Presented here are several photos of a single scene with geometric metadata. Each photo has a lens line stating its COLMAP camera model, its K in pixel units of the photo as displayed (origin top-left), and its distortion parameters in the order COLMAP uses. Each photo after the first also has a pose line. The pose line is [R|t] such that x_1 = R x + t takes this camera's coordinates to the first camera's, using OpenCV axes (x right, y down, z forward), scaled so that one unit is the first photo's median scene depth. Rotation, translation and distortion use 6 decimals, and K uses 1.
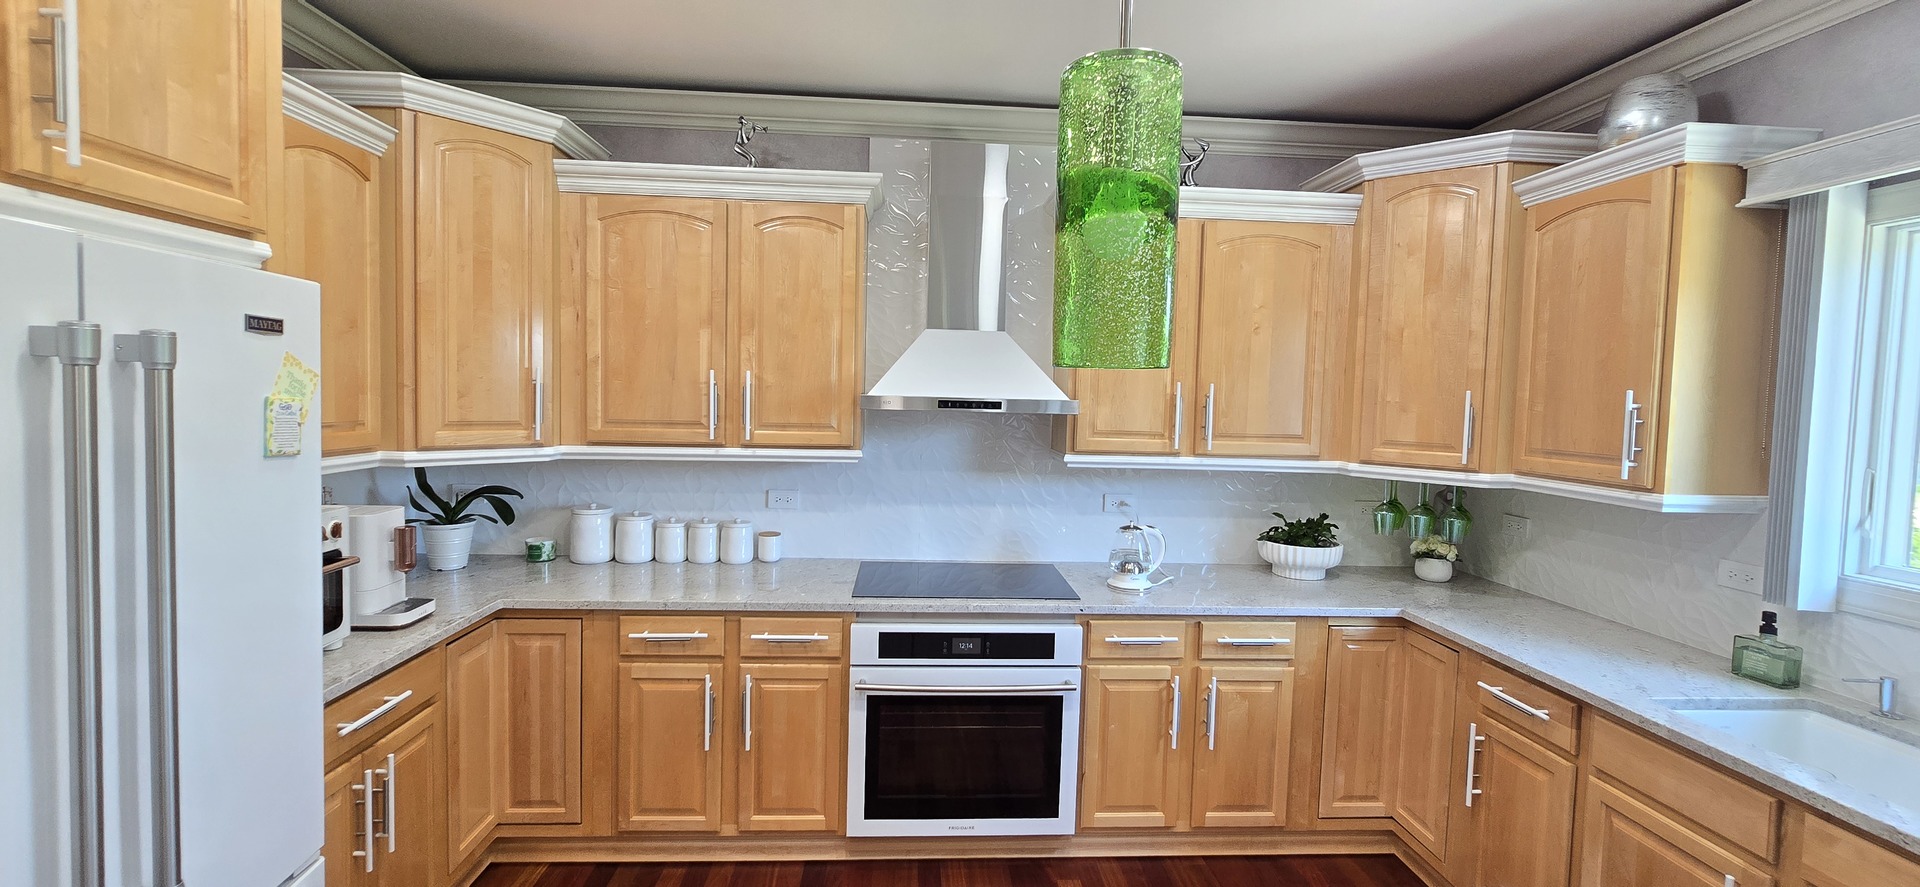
lens RADIAL K [[778.2, 0, 945.8], [0, 778.2, 431.0], [0, 0, 1]] dist [0.000107, -0.000044]
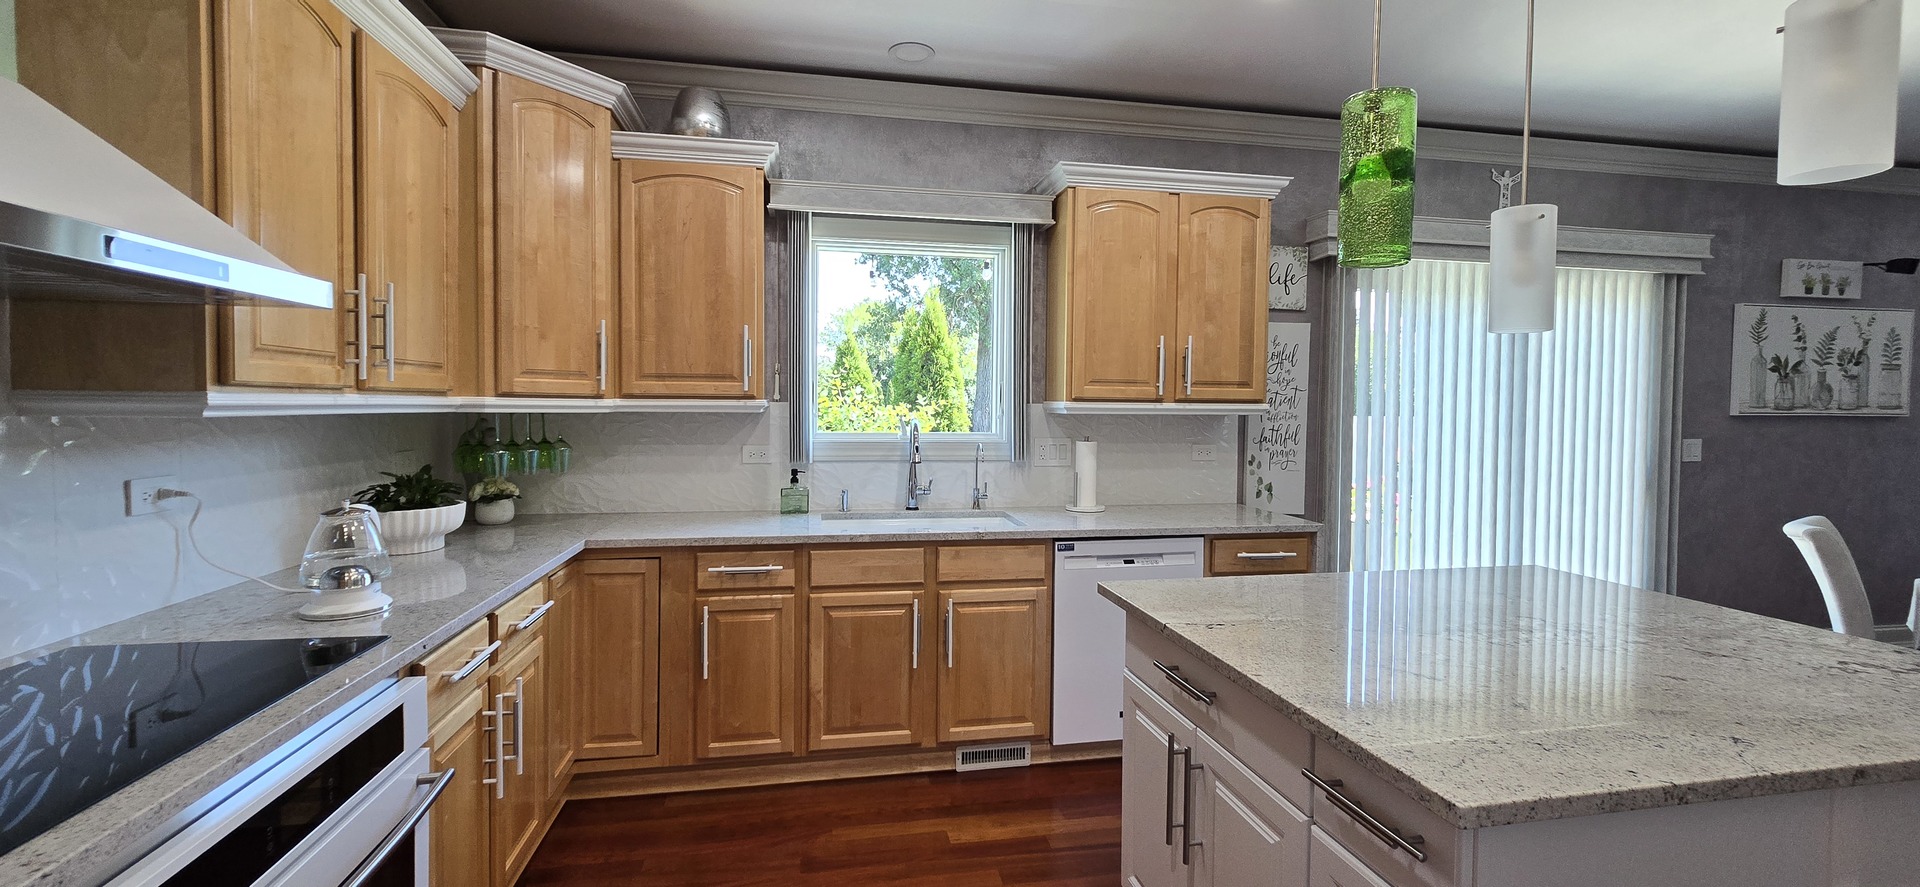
lens RADIAL K [[778.2, 0, 959.6], [0, 778.2, 430.6], [0, 0, 1]] dist [0.000107, -0.000044]
pose [[-0.136964, -0.060614, 0.988720, -0.416399], [0.036782, 0.997127, 0.066225, 0.042931], [-0.989893, 0.045438, -0.134341, 0.635310]]
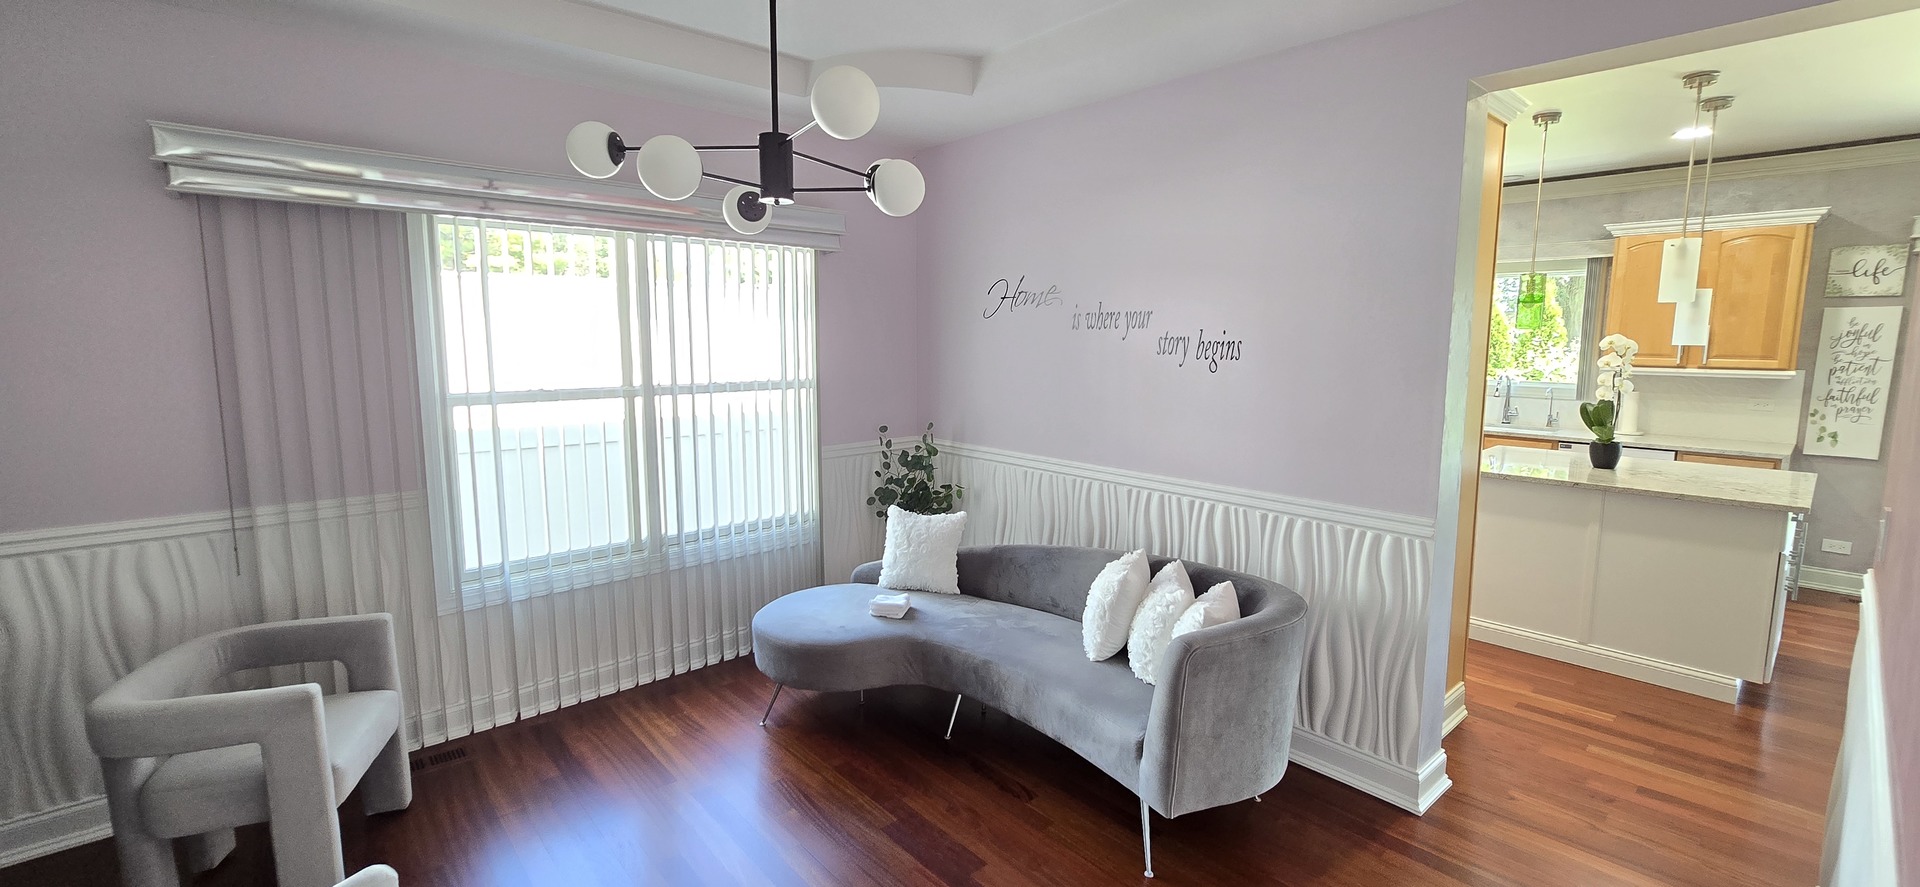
lens RADIAL K [[778.2, 0, 944.5], [0, 778.2, 440.2], [0, 0, 1]] dist [0.000107, -0.000044]
pose [[0.792315, -0.108659, 0.600358, -1.865833], [0.048380, 0.992104, 0.115711, -0.041879], [-0.608190, -0.062634, 0.791316, -0.280649]]
